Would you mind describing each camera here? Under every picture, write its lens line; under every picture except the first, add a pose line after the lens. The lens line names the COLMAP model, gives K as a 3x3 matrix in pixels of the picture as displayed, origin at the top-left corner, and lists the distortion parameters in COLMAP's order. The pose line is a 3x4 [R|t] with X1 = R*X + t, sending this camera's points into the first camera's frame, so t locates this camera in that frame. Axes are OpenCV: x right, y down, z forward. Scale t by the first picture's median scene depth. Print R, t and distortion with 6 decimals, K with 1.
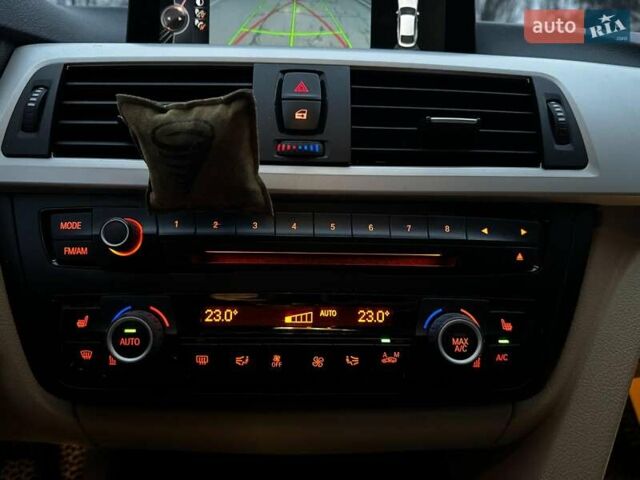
lens RADIAL K [[481.8, 0, 319.3], [0, 481.8, 247.7], [0, 0, 1]] dist [0.069335, -0.097627]
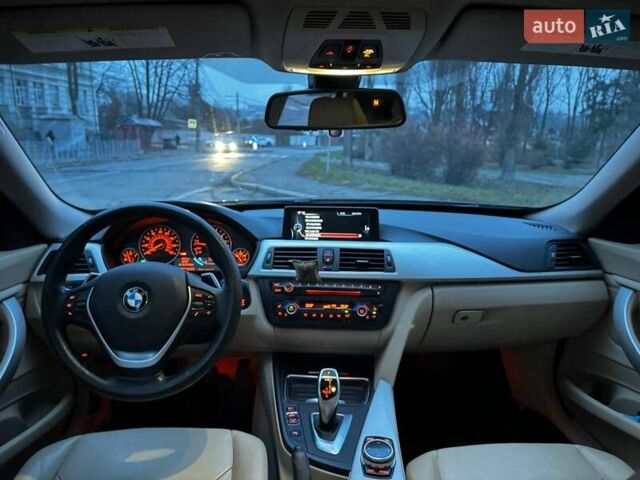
lens RADIAL K [[469.8, 0, 320.0], [0, 469.8, 240.0], [0, 0, 1]] dist [0.075592, -0.094975]
pose [[0.995545, 0.000705, -0.094285, 0.292073], [-0.013503, 0.990731, -0.135168, 0.126241], [0.093315, 0.135839, 0.986327, -3.258660]]
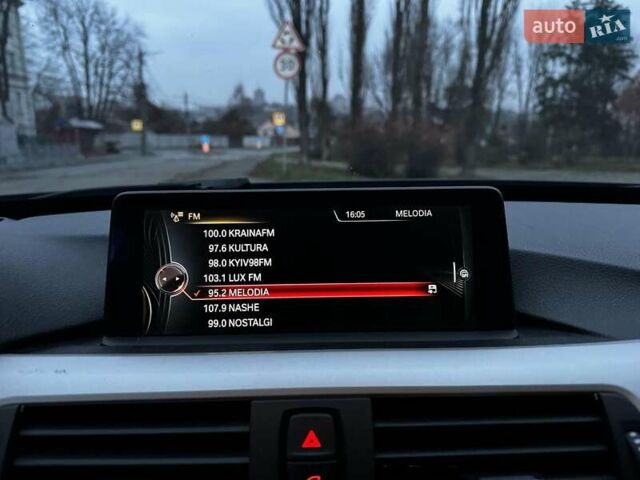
lens RADIAL K [[481.8, 0, 319.3], [0, 481.8, 247.7], [0, 0, 1]] dist [0.069335, -0.097627]
pose [[0.999256, -0.036763, -0.011627, -0.003521], [0.035019, 0.991496, -0.125339, -0.508694], [0.016136, 0.124839, 0.992046, 0.169785]]
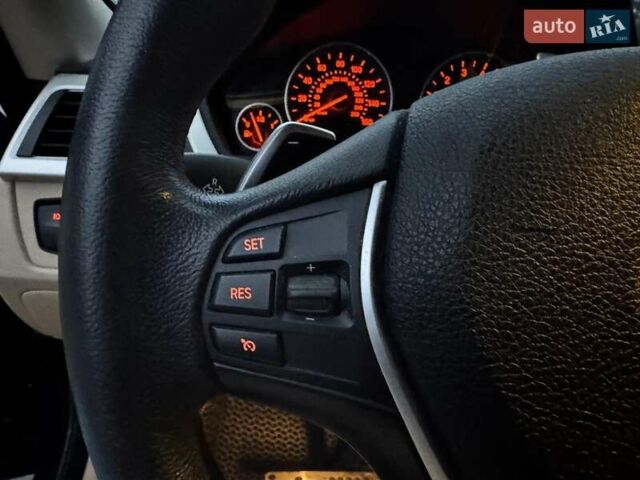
lens RADIAL K [[473.7, 0, 262.4], [0, 473.7, 238.8], [0, 0, 1]] dist [-0.000278, -0.001451]
pose [[0.986280, 0.069374, -0.149794, -1.647419], [-0.069997, 0.997547, 0.001112, 0.092863], [0.149504, 0.009388, 0.988717, -0.616825]]
